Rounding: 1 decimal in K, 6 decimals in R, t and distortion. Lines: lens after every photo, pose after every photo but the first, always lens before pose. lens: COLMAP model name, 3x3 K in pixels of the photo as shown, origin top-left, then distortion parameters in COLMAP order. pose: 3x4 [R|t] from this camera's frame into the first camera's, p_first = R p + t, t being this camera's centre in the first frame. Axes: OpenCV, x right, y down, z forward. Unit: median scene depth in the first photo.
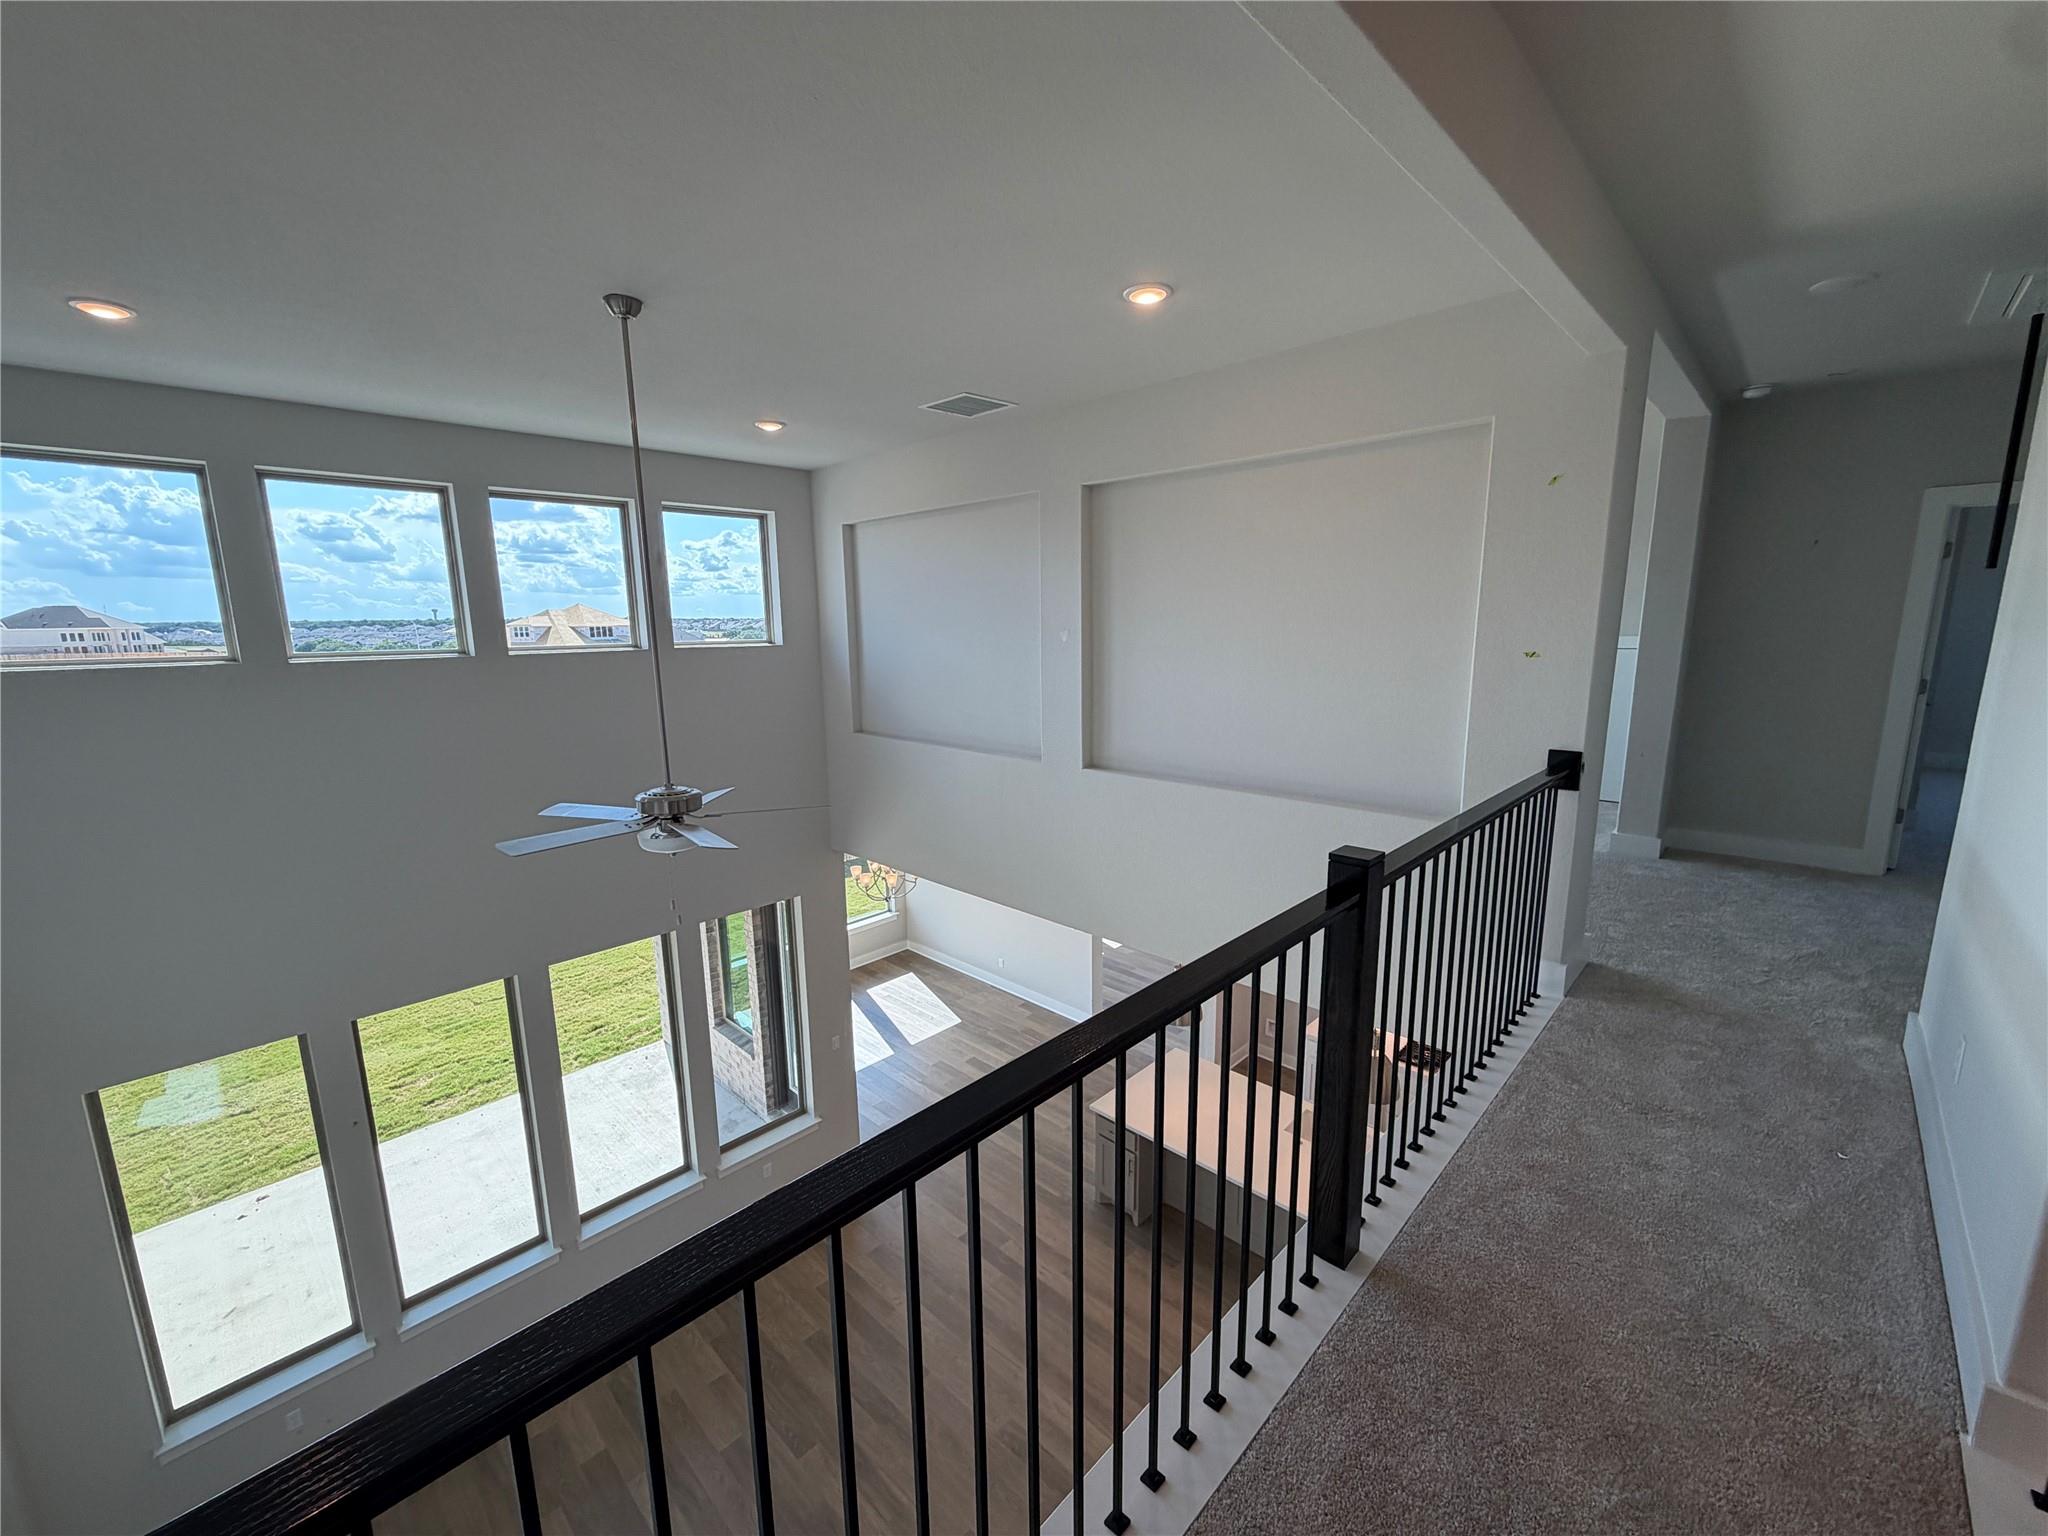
lens RADIAL K [[817.5, 0, 1020.2], [0, 817.5, 769.7], [0, 0, 1]] dist [-0.000598, -0.000520]
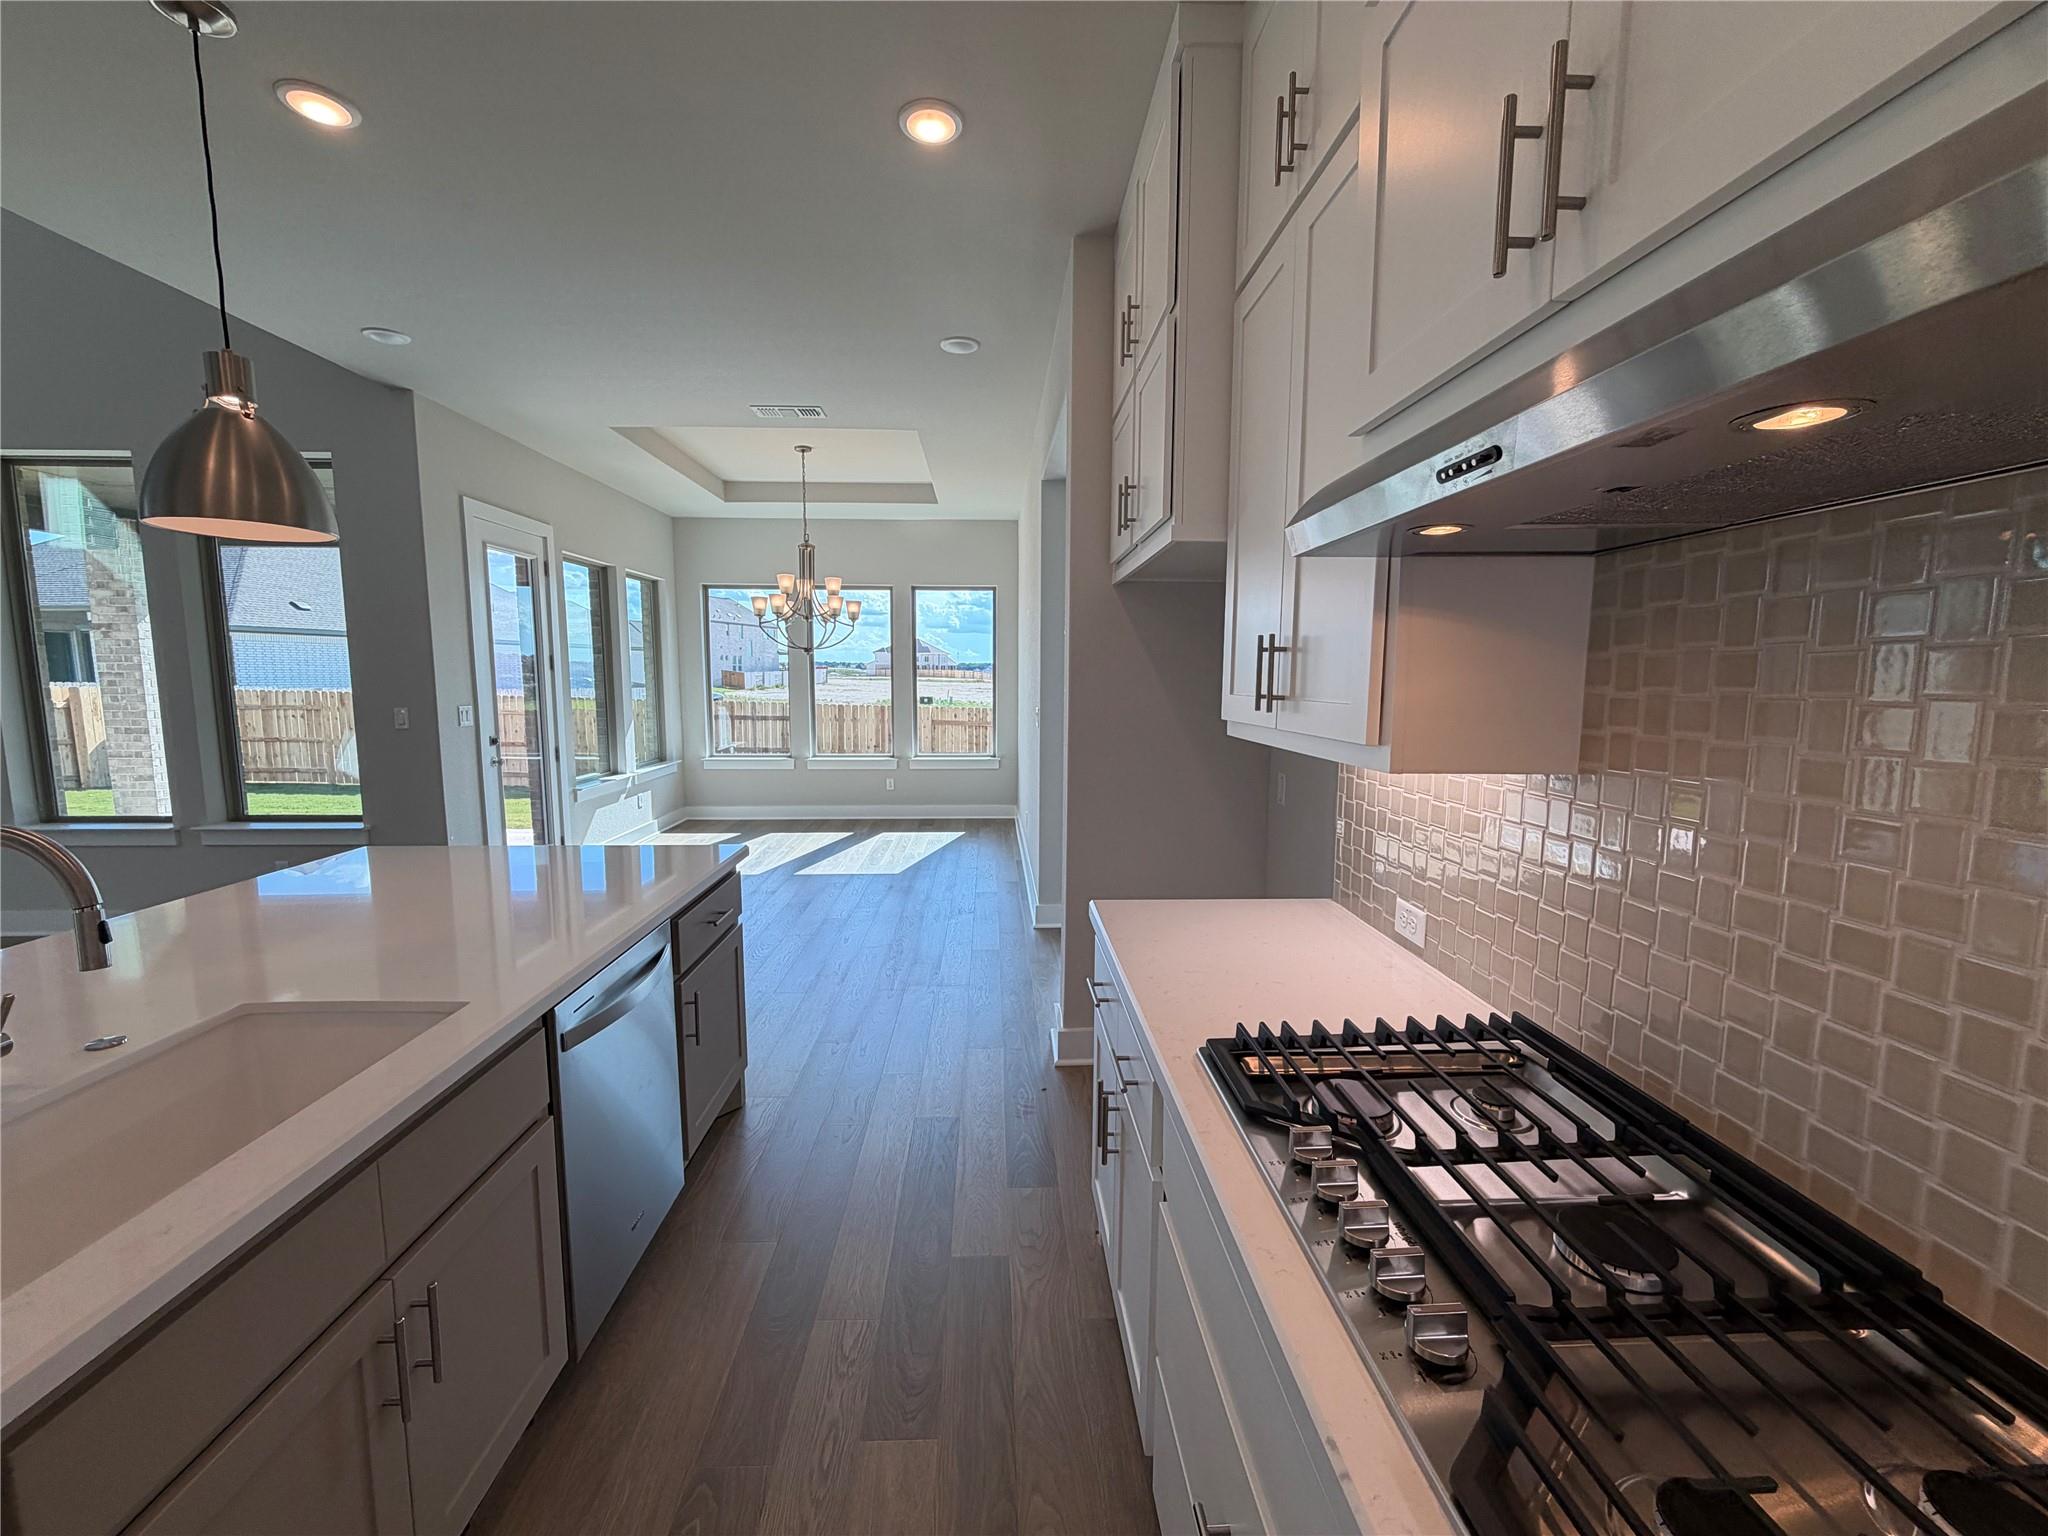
lens RADIAL K [[817.5, 0, 1022.9], [0, 817.5, 759.3], [0, 0, 1]] dist [-0.000598, -0.000520]
pose [[0.727051, 0.090894, -0.680541, 0.454203], [-0.138598, 0.990222, -0.015815, 0.252929], [0.672449, 0.105820, 0.732540, 0.705770]]
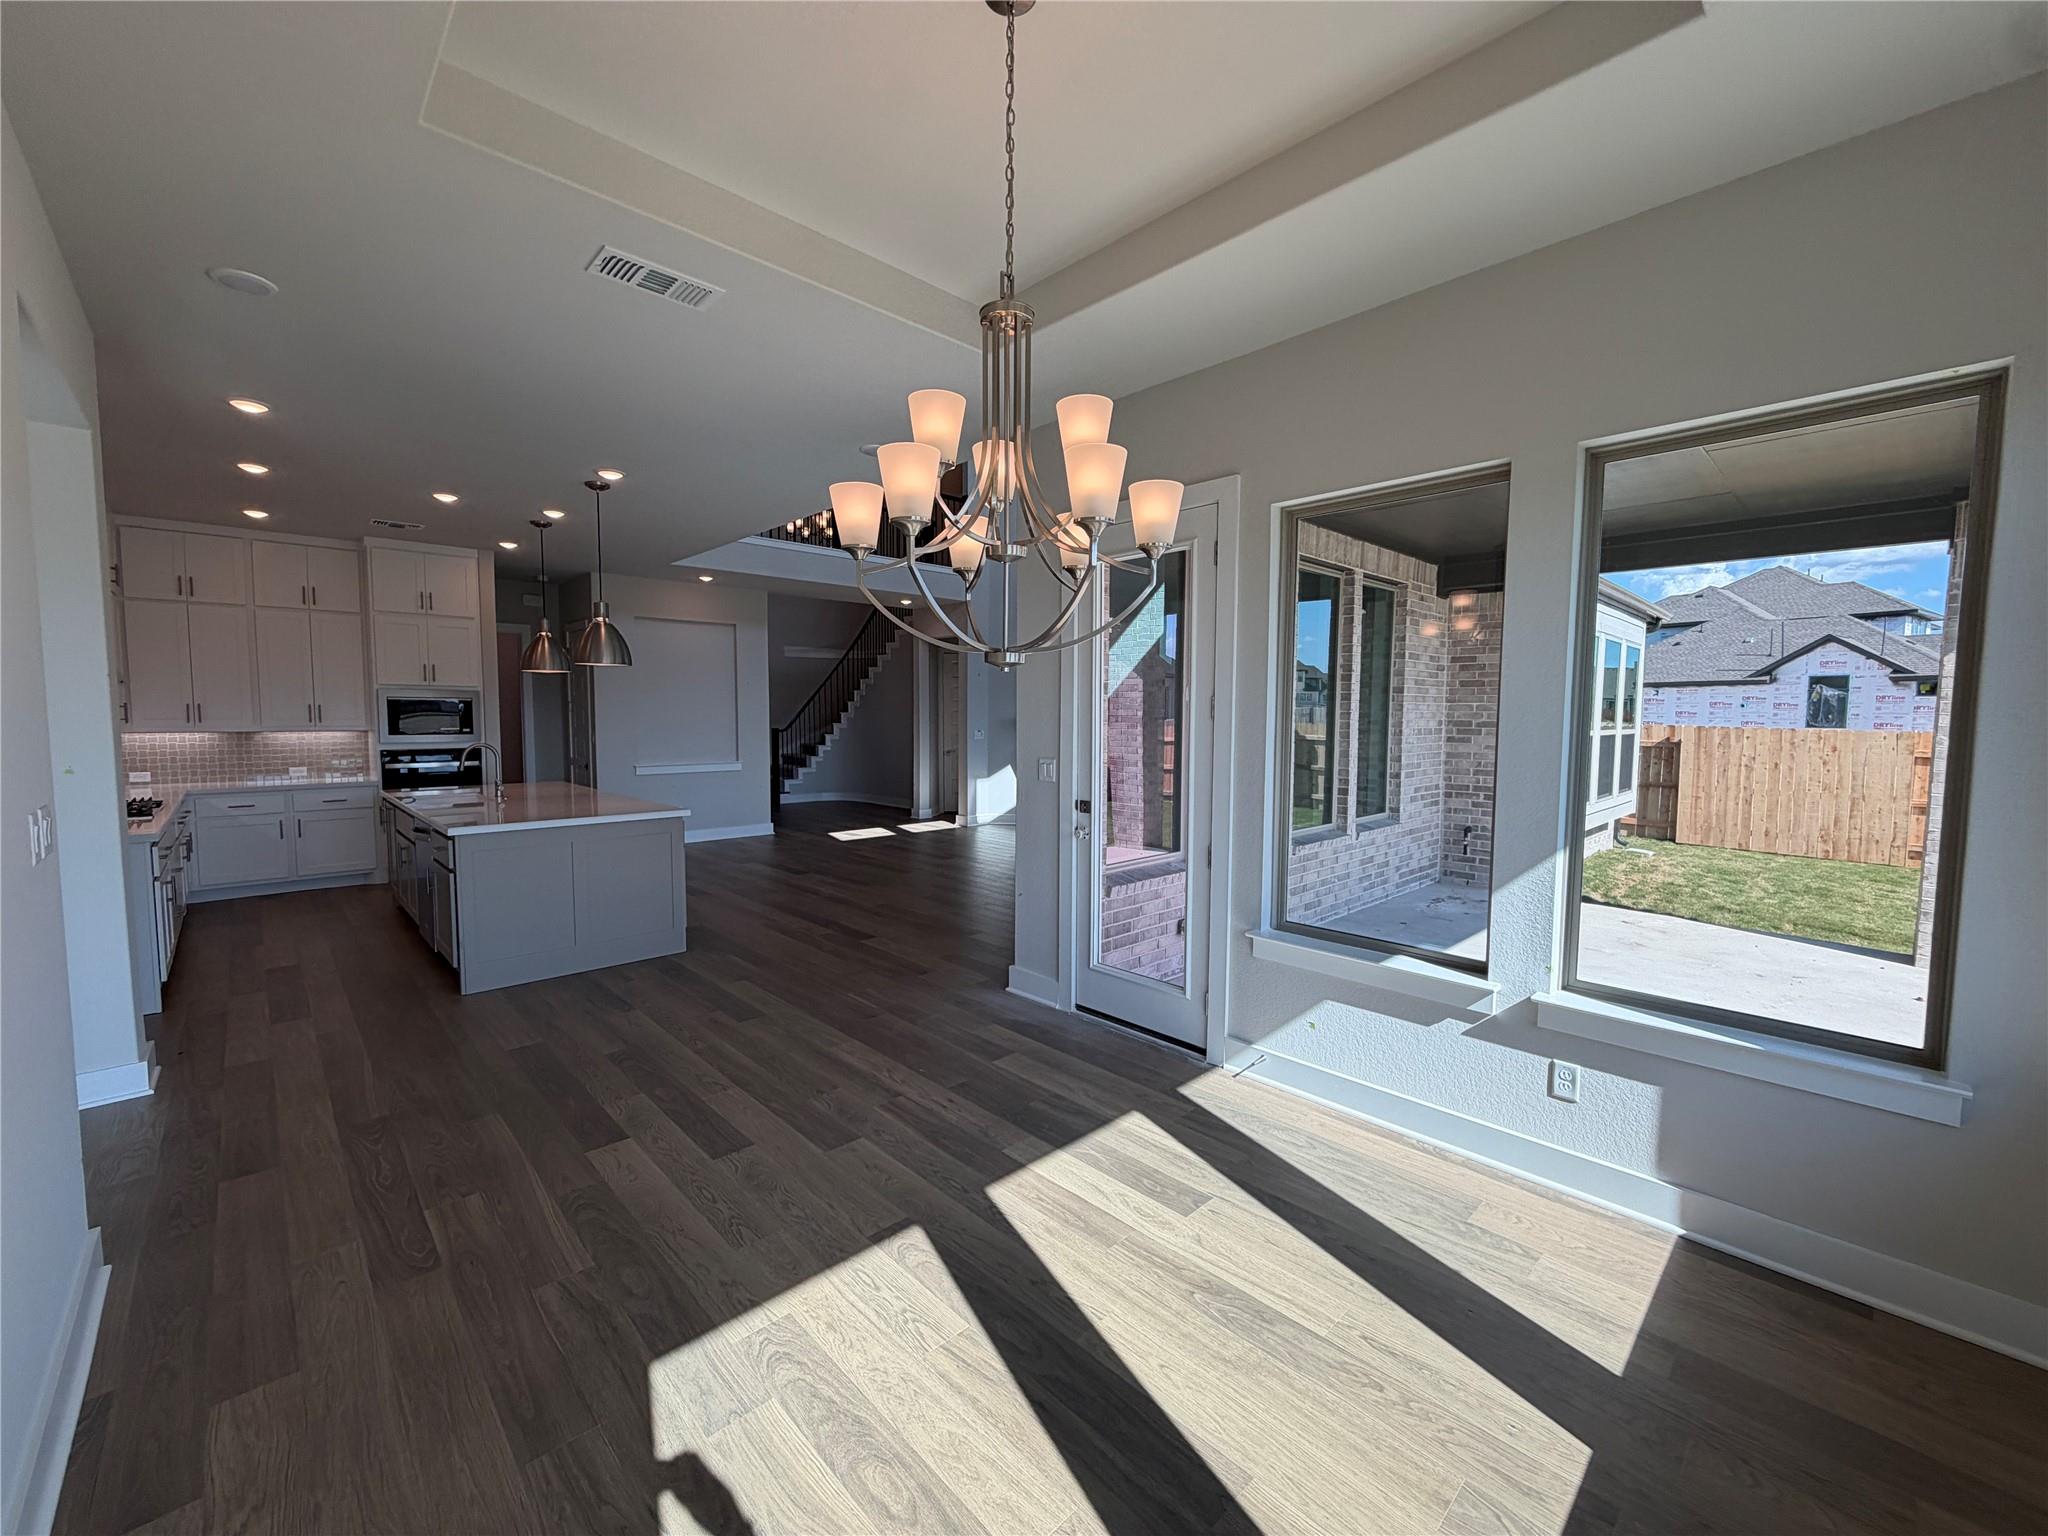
lens RADIAL K [[817.5, 0, 1020.1], [0, 817.5, 770.9], [0, 0, 1]] dist [-0.000598, -0.000520]
pose [[-0.999199, 0.008551, 0.039095, -0.191890], [0.017986, 0.968636, 0.247834, 0.148259], [-0.035749, 0.248339, -0.968013, 1.317971]]
